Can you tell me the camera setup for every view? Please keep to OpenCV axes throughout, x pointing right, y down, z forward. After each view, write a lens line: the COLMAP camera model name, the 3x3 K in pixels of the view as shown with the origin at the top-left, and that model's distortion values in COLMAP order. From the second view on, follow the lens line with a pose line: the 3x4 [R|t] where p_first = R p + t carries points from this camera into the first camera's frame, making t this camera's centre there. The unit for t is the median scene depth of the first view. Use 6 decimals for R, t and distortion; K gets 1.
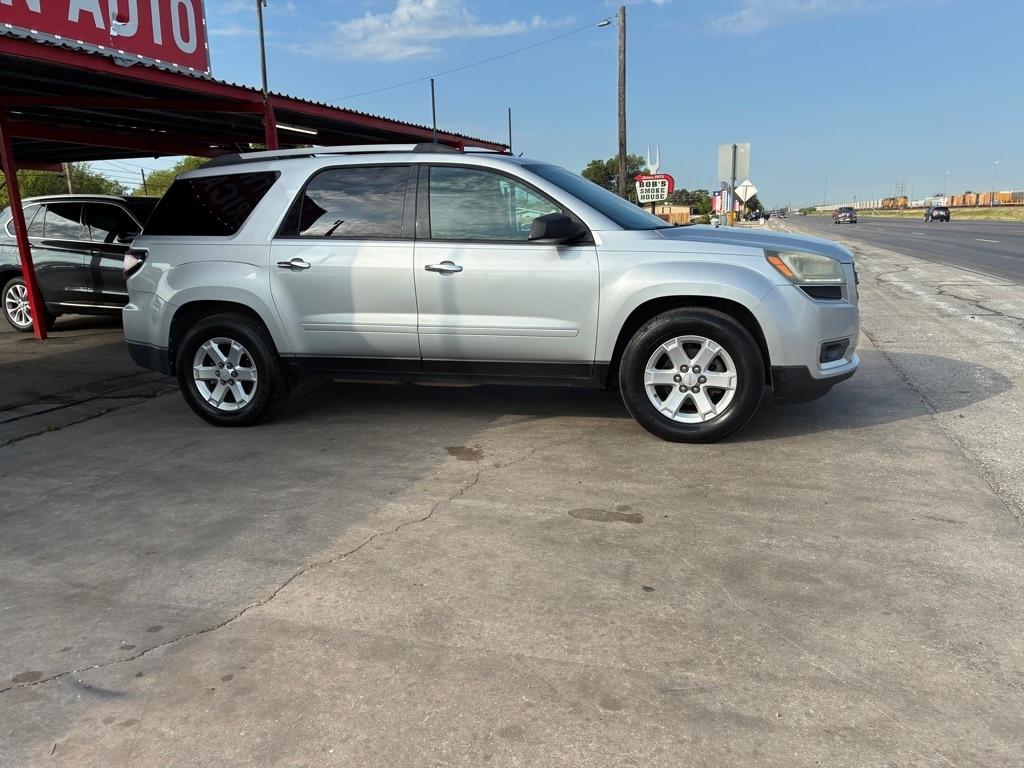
lens RADIAL K [[783.8, 0, 518.4], [0, 783.8, 358.9], [0, 0, 1]] dist [0.049560, -0.062982]
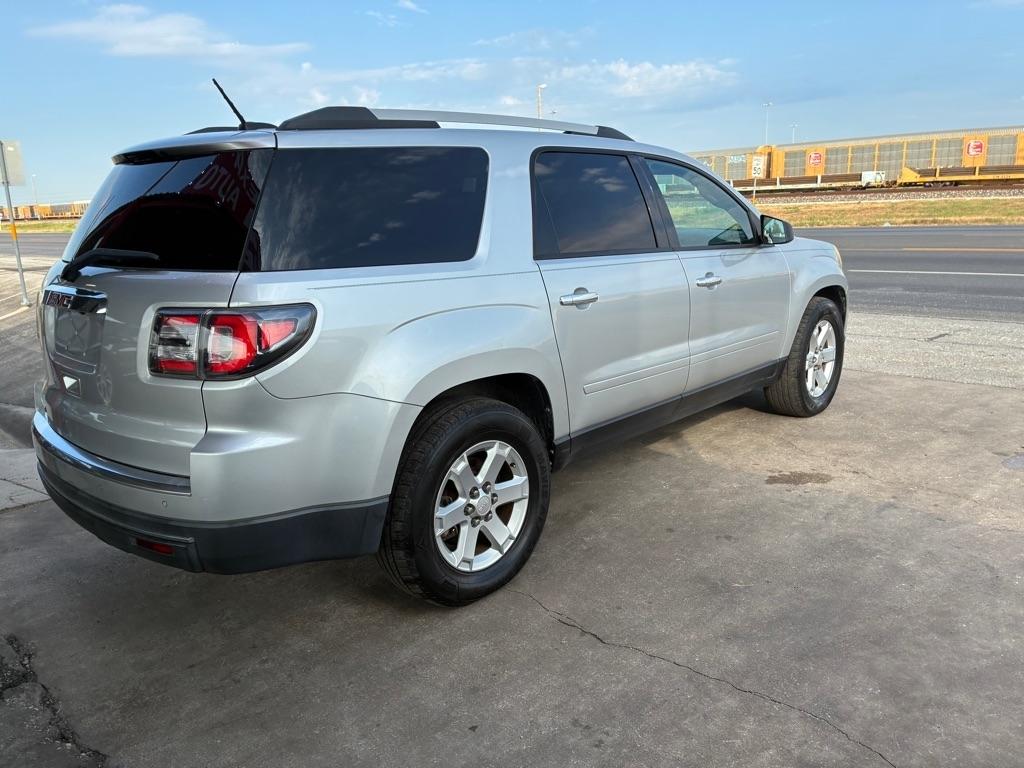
lens RADIAL K [[780.1, 0, 511.9], [0, 780.1, 378.7], [0, 0, 1]] dist [0.042757, -0.052698]
pose [[0.458840, -0.180920, 0.869905, -0.983898], [0.173372, 0.978462, 0.112050, -0.151234], [-0.871440, 0.099404, 0.480324, 0.835720]]
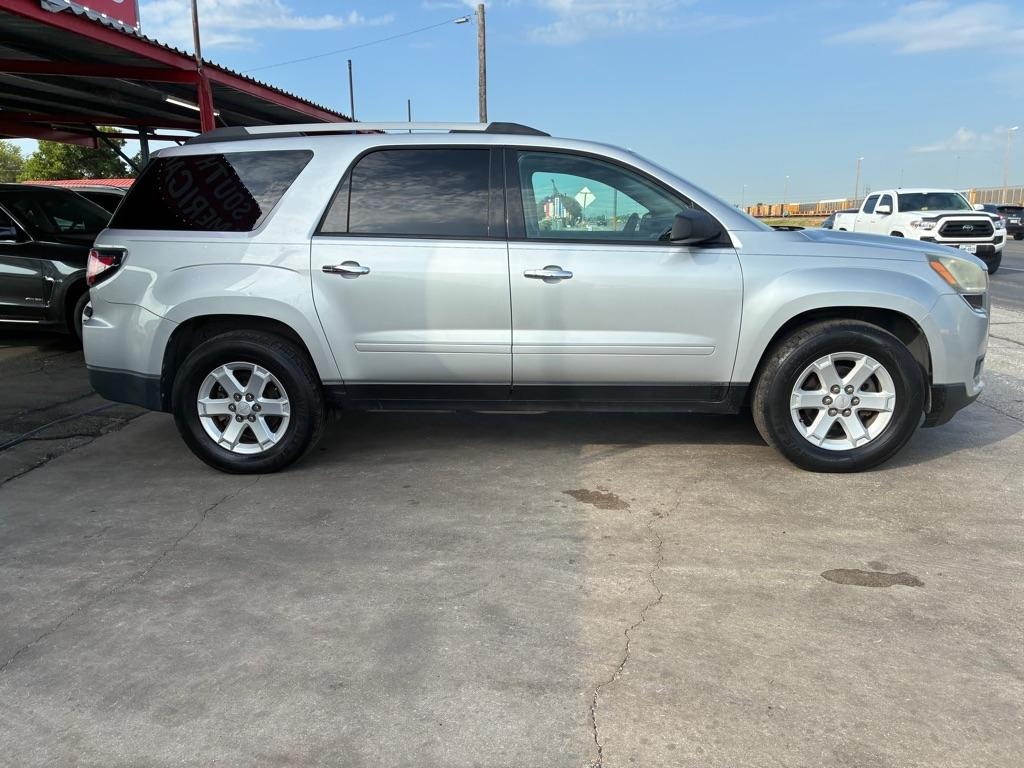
lens RADIAL K [[780.1, 0, 511.9], [0, 780.1, 378.7], [0, 0, 1]] dist [0.042757, -0.052698]
pose [[0.977739, -0.024574, 0.208379, -0.323057], [0.020133, 0.999523, 0.023410, -0.027040], [-0.208855, -0.018693, 0.977768, 0.213114]]
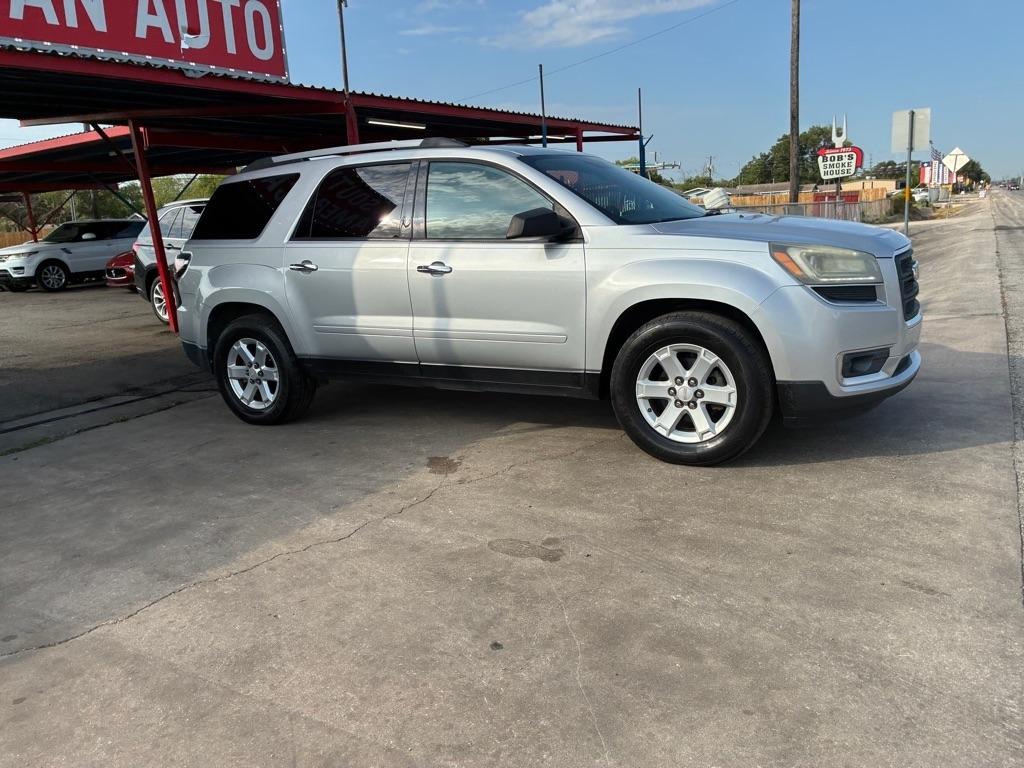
lens RADIAL K [[785.2, 0, 502.9], [0, 785.2, 365.6], [0, 0, 1]] dist [0.048916, -0.063053]
pose [[0.969647, 0.016080, -0.243980, 0.232065], [-0.009786, 0.999588, 0.026988, -0.026417], [0.244314, -0.023781, 0.969405, 0.096750]]
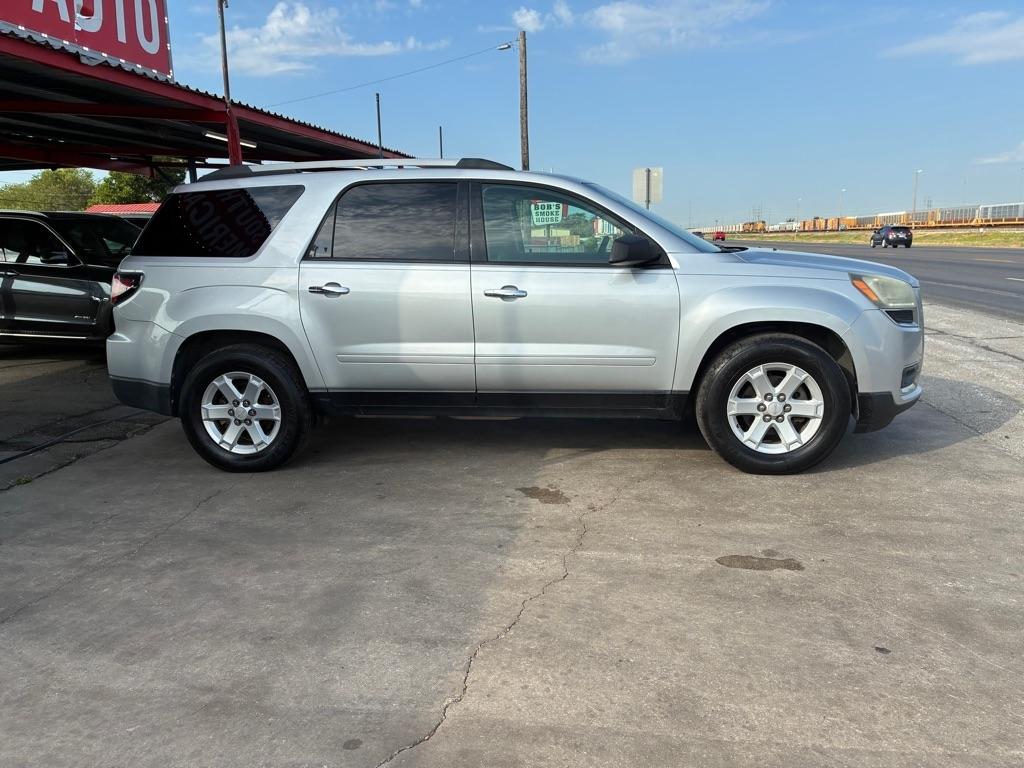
lens RADIAL K [[780.0, 0, 515.5], [0, 780.0, 362.2], [0, 0, 1]] dist [0.045854, -0.055269]
pose [[0.988961, -0.015966, 0.147315, -0.231973], [0.018938, 0.999644, -0.018792, -0.018155], [-0.146963, 0.021374, 0.988911, 0.097579]]
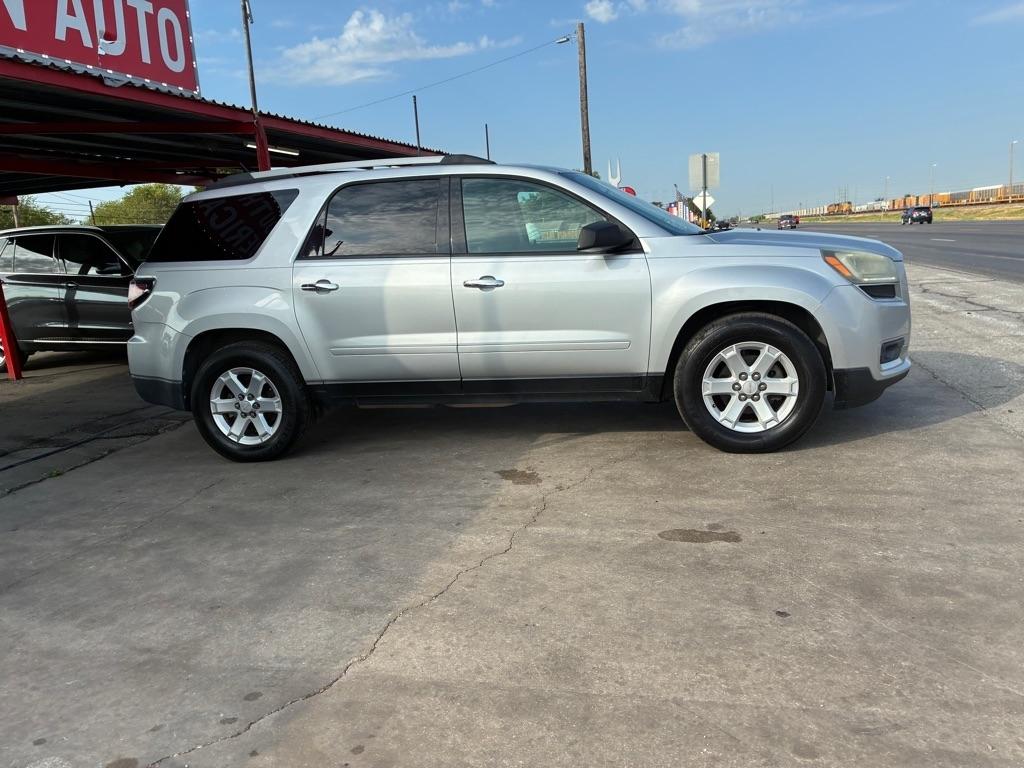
lens RADIAL K [[785.0, 0, 527.9], [0, 785.0, 353.6], [0, 0, 1]] dist [0.047972, -0.057217]
pose [[0.997178, -0.046196, 0.059173, -0.106647], [0.047854, 0.998492, -0.026905, -0.001959], [-0.057841, 0.029660, 0.997885, 0.048852]]
